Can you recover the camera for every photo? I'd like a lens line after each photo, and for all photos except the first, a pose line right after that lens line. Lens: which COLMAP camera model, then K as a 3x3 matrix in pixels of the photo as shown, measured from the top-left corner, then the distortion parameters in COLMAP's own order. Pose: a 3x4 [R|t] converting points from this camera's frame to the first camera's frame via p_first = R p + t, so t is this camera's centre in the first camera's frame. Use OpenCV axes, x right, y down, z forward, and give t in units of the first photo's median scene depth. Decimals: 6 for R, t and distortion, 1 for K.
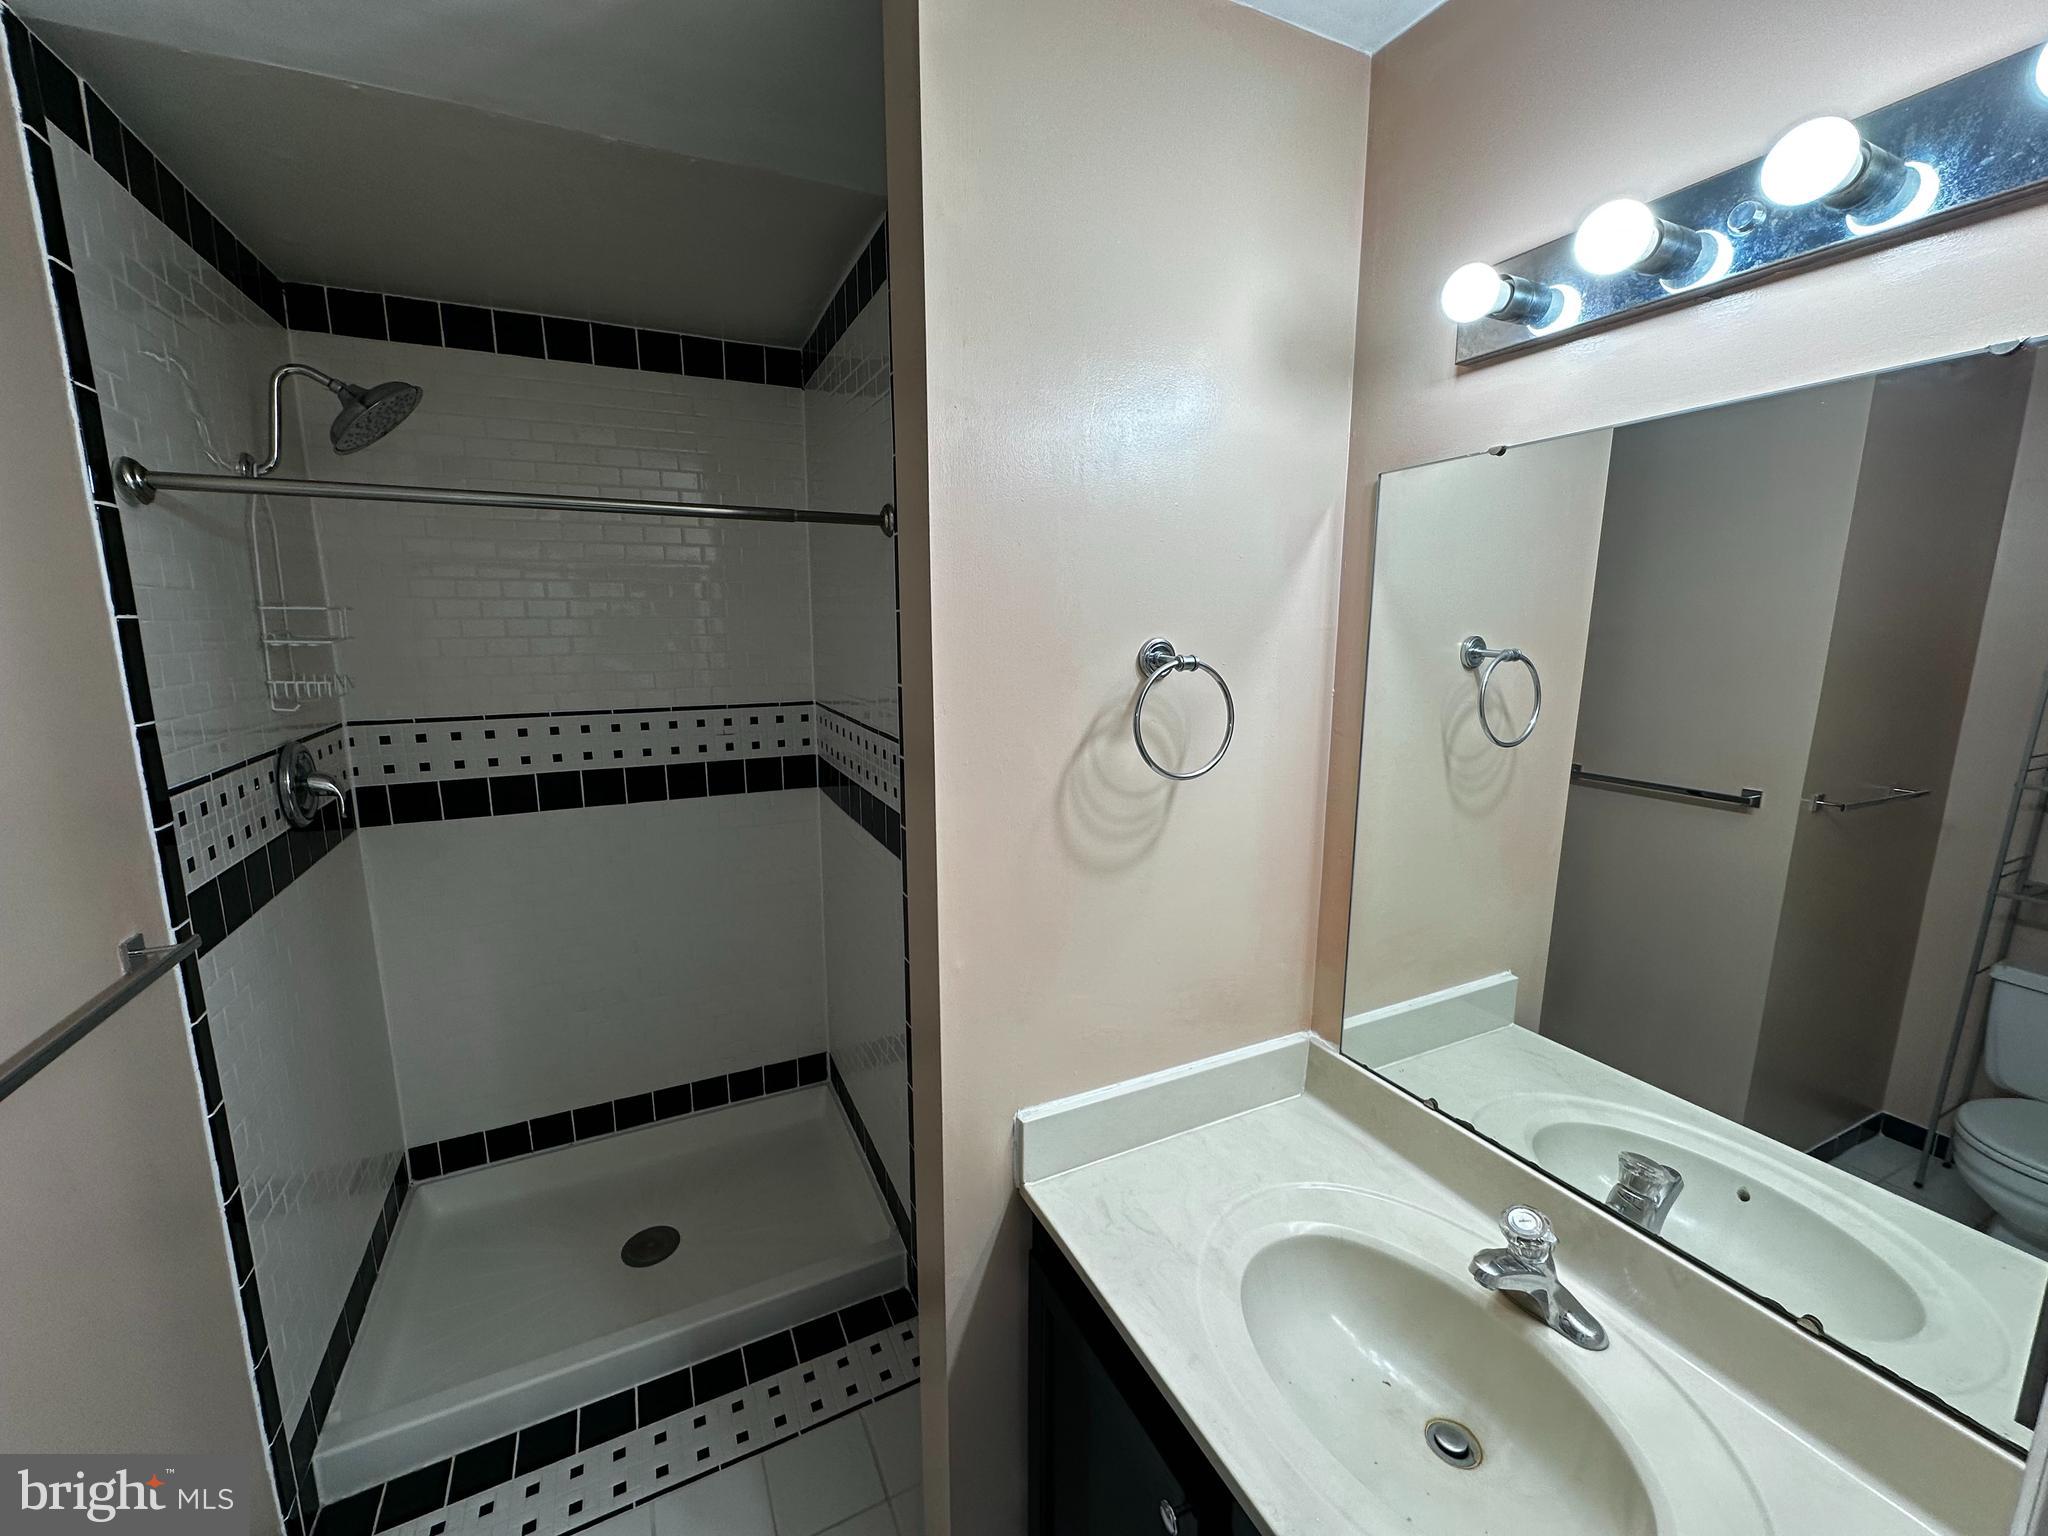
lens RADIAL K [[816.3, 0, 1021.4], [0, 816.3, 764.3], [0, 0, 1]] dist [-0.000814, 0.000297]
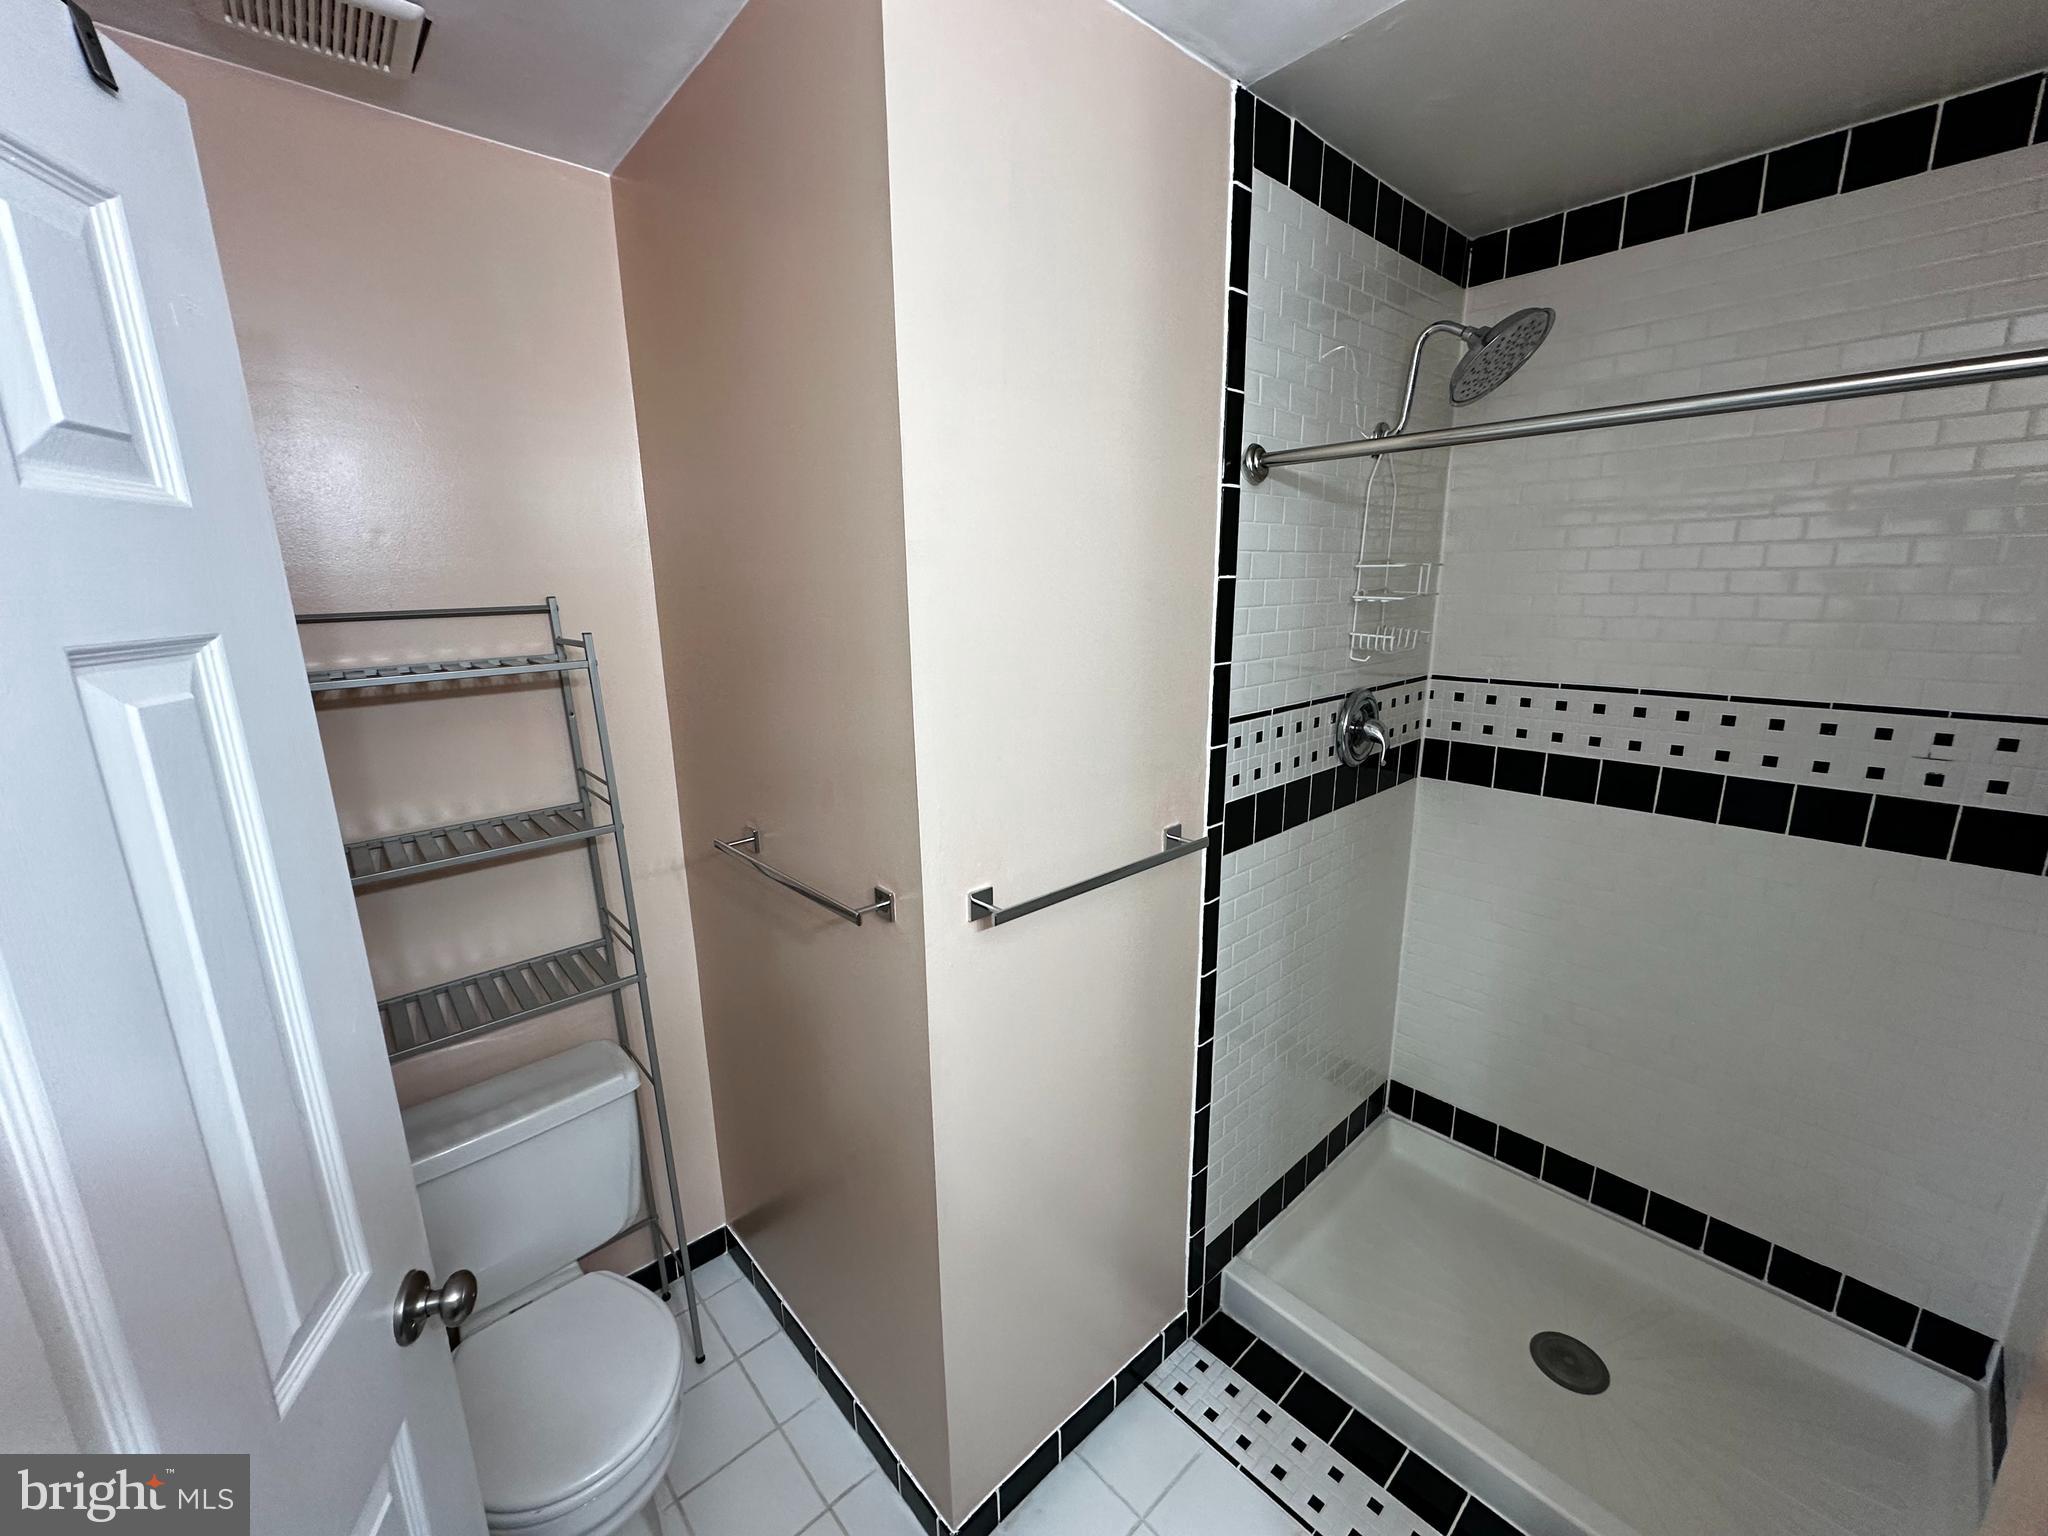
lens RADIAL K [[816.3, 0, 1021.4], [0, 816.3, 764.3], [0, 0, 1]] dist [-0.000814, 0.000297]
pose [[0.279982, 0.208953, -0.936989, 0.030581], [-0.154566, 0.973103, 0.170821, -0.045998], [0.947481, 0.096999, 0.304749, 0.240711]]
